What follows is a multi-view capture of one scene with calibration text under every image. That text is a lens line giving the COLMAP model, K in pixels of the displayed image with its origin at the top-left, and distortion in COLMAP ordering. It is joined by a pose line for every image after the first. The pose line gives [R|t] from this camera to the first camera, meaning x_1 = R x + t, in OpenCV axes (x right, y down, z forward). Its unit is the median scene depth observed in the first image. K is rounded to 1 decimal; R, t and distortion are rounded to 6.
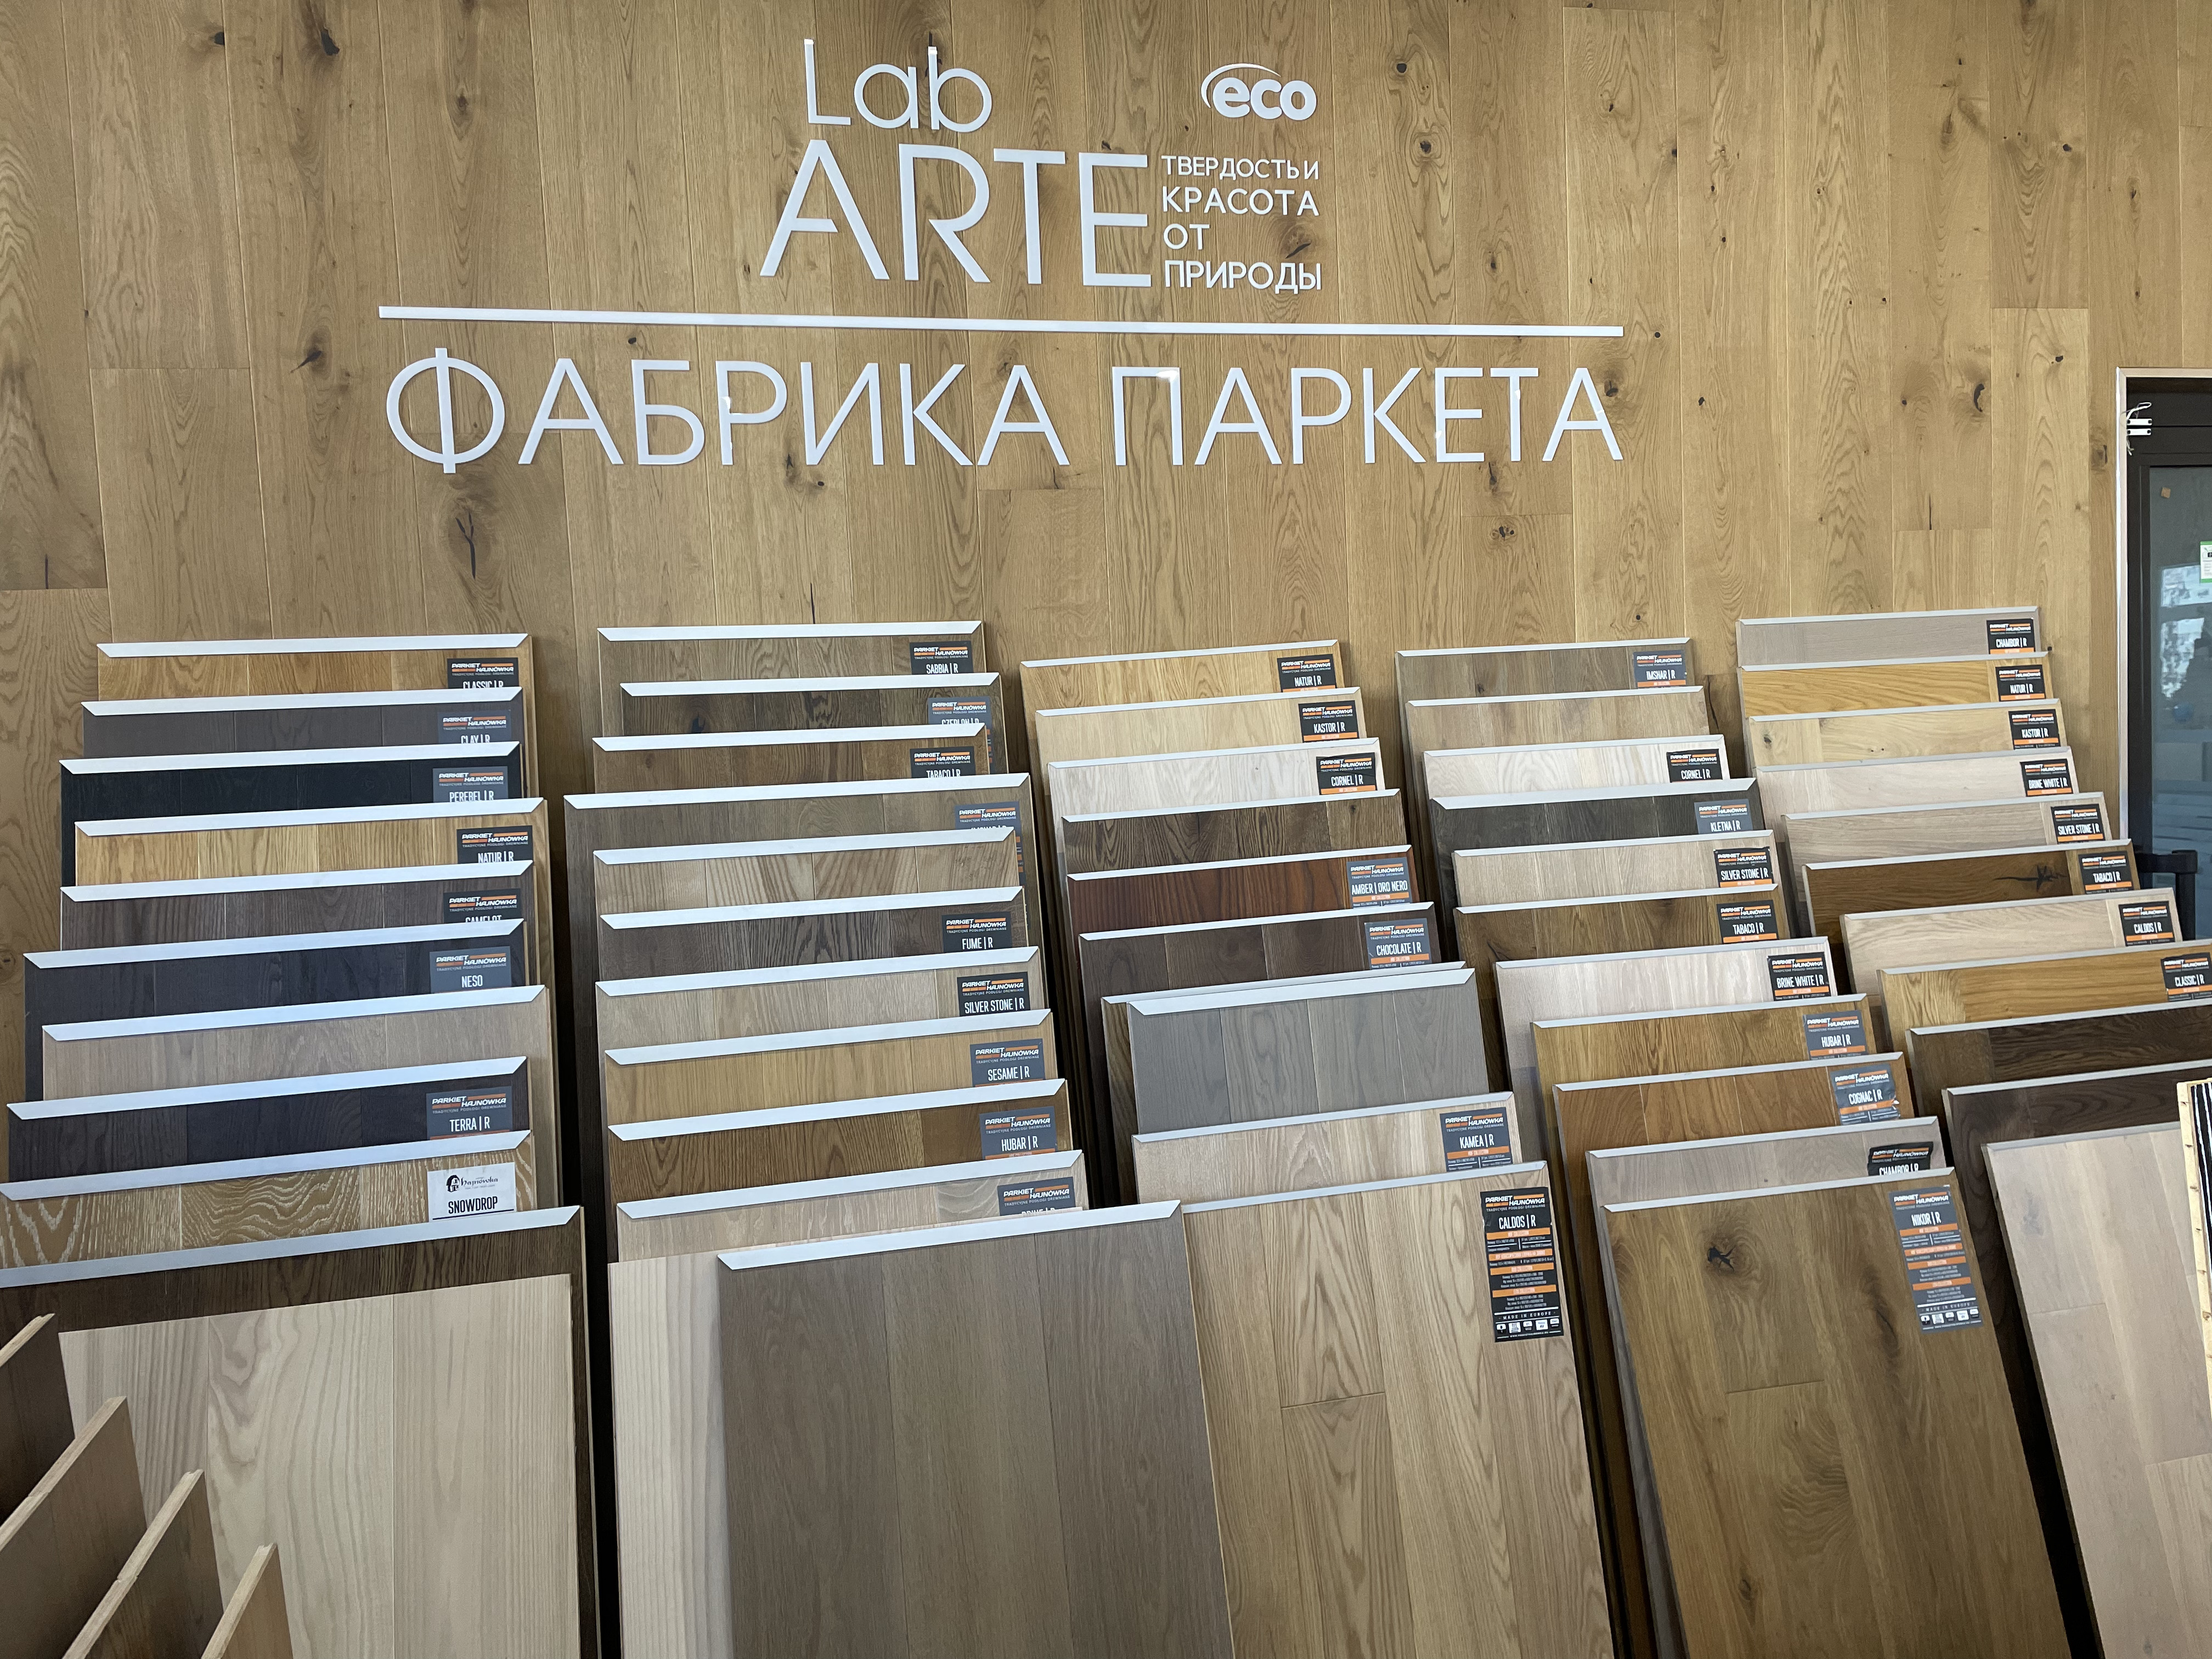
lens RADIAL K [[1673.5, 0, 1123.7], [0, 1673.5, 836.8], [0, 0, 1]] dist [0.086712, -0.114785]
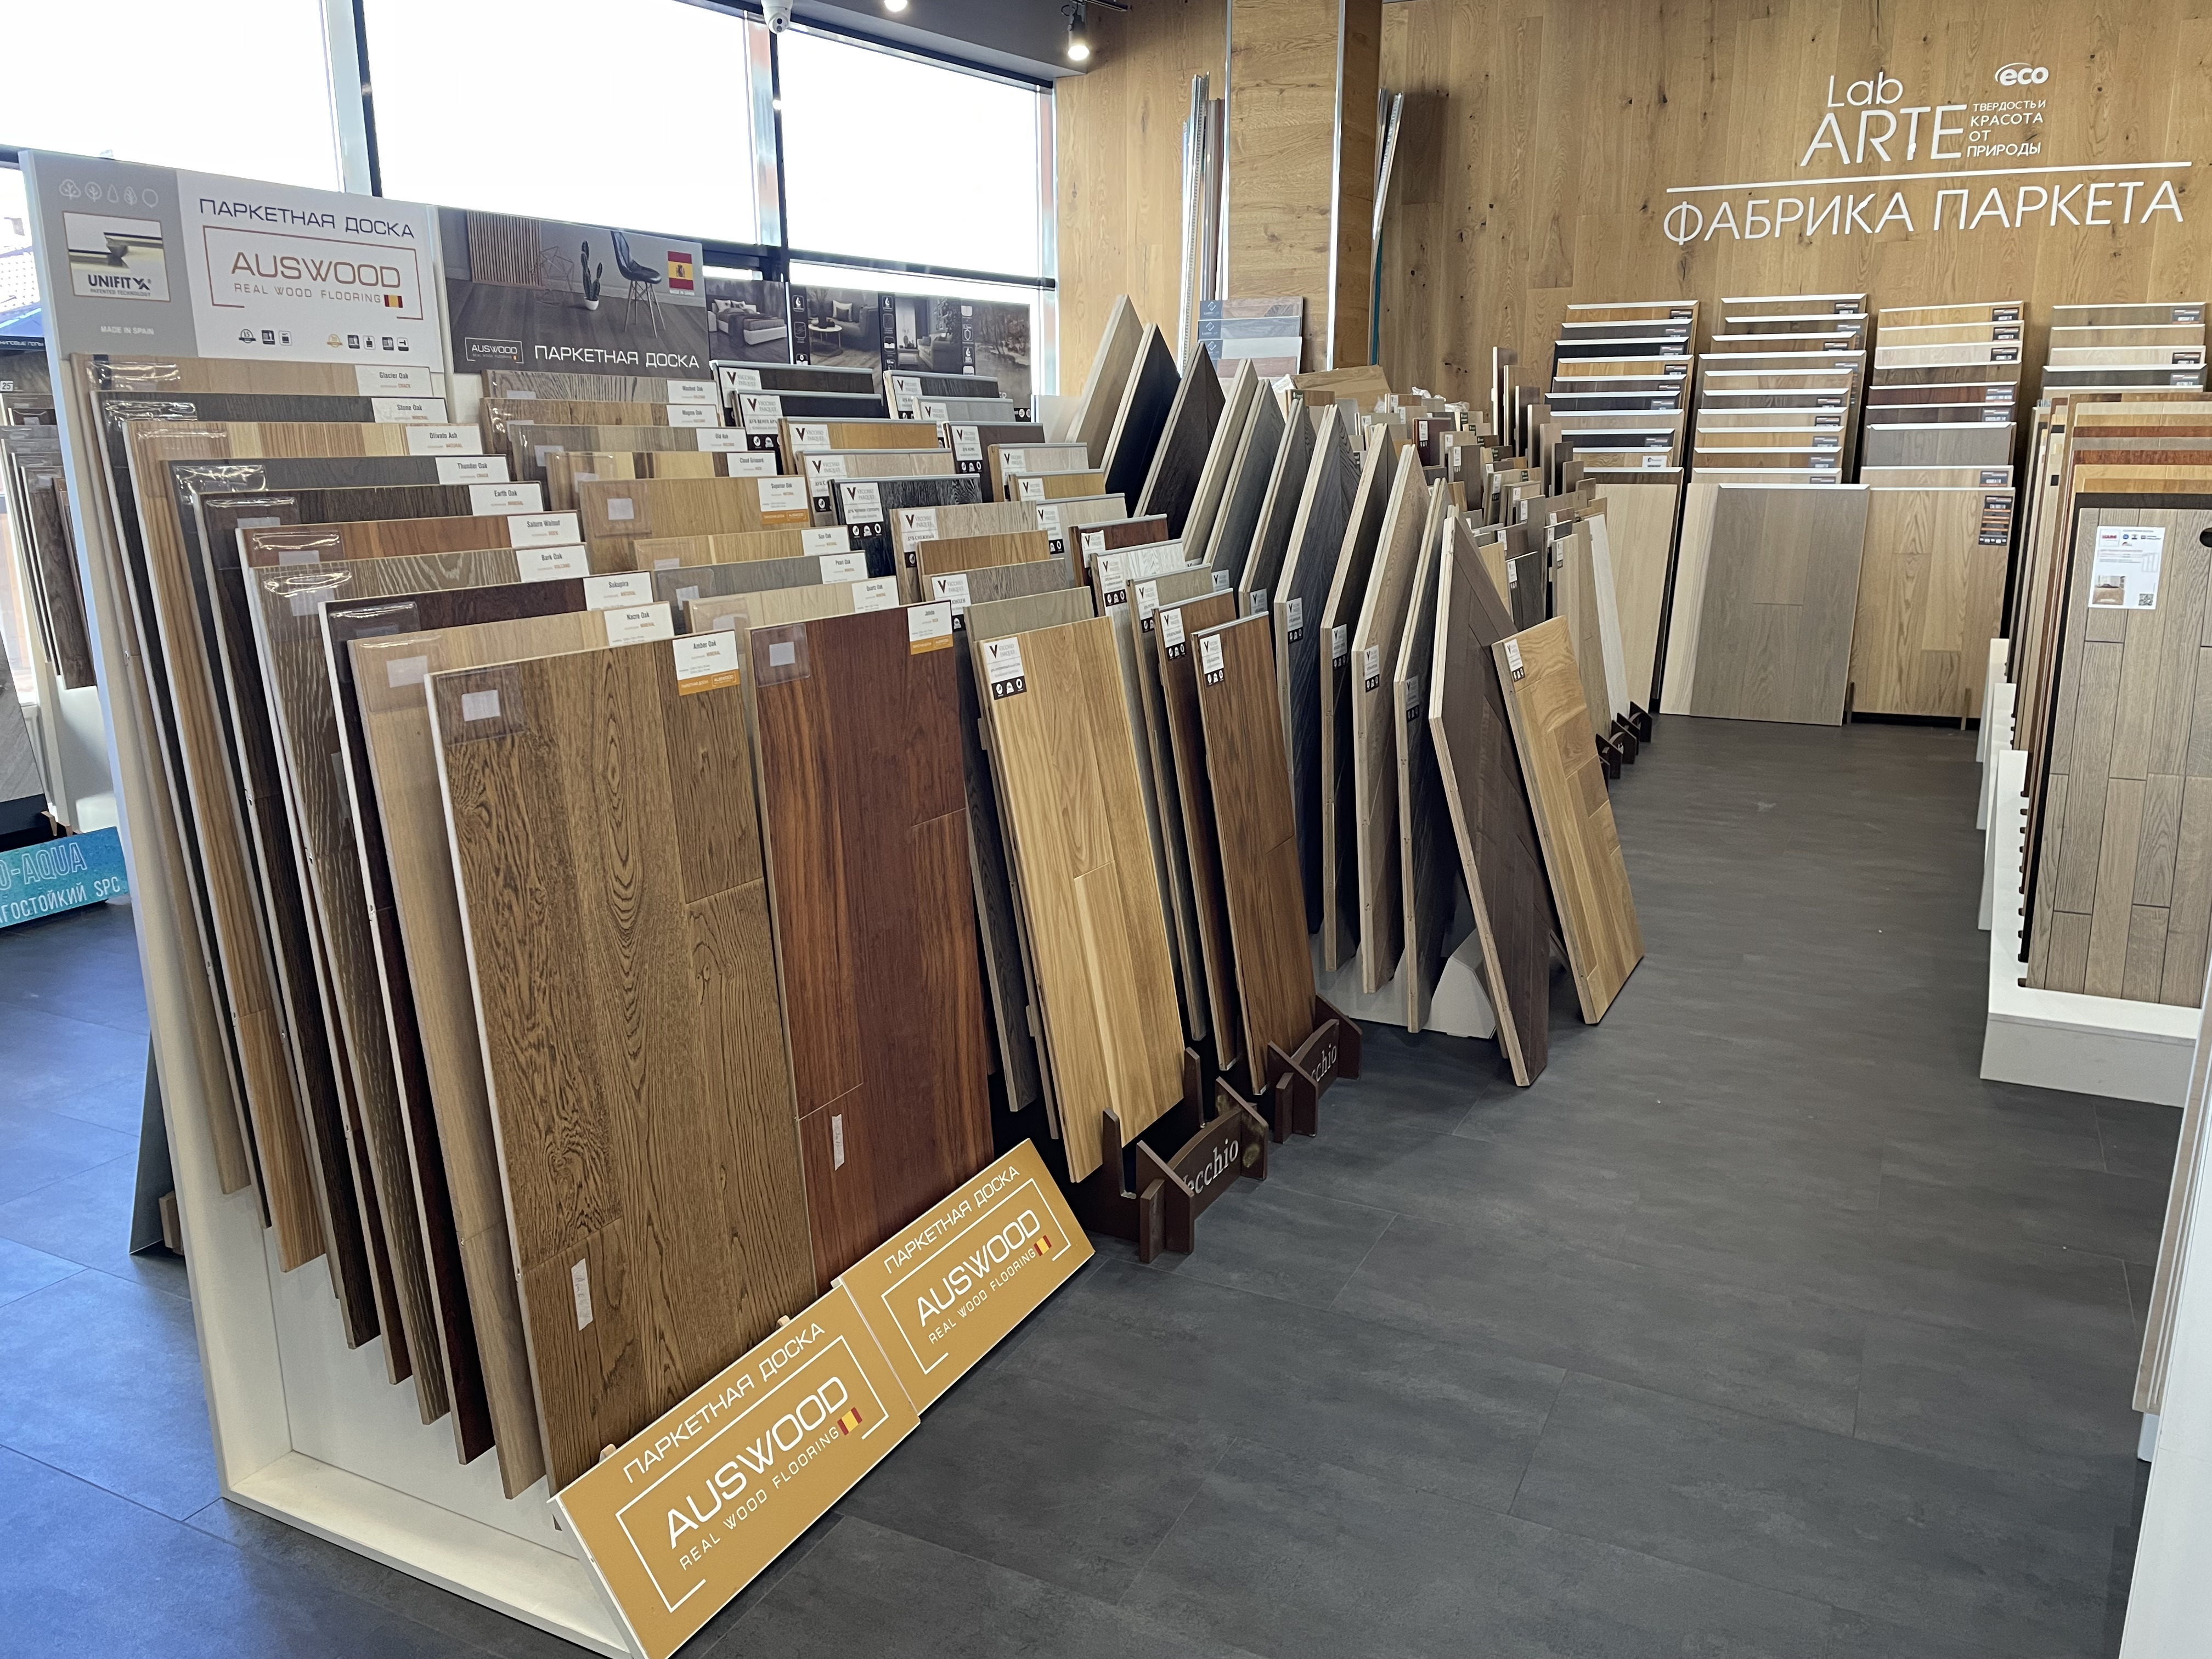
lens RADIAL K [[1673.5, 0, 1123.7], [0, 1673.5, 836.8], [0, 0, 1]] dist [0.086712, -0.114785]
pose [[0.778471, 0.188998, -0.598550, 0.795654], [-0.080642, 0.975803, 0.203236, 0.266230], [0.622479, -0.109945, 0.774876, -1.971656]]
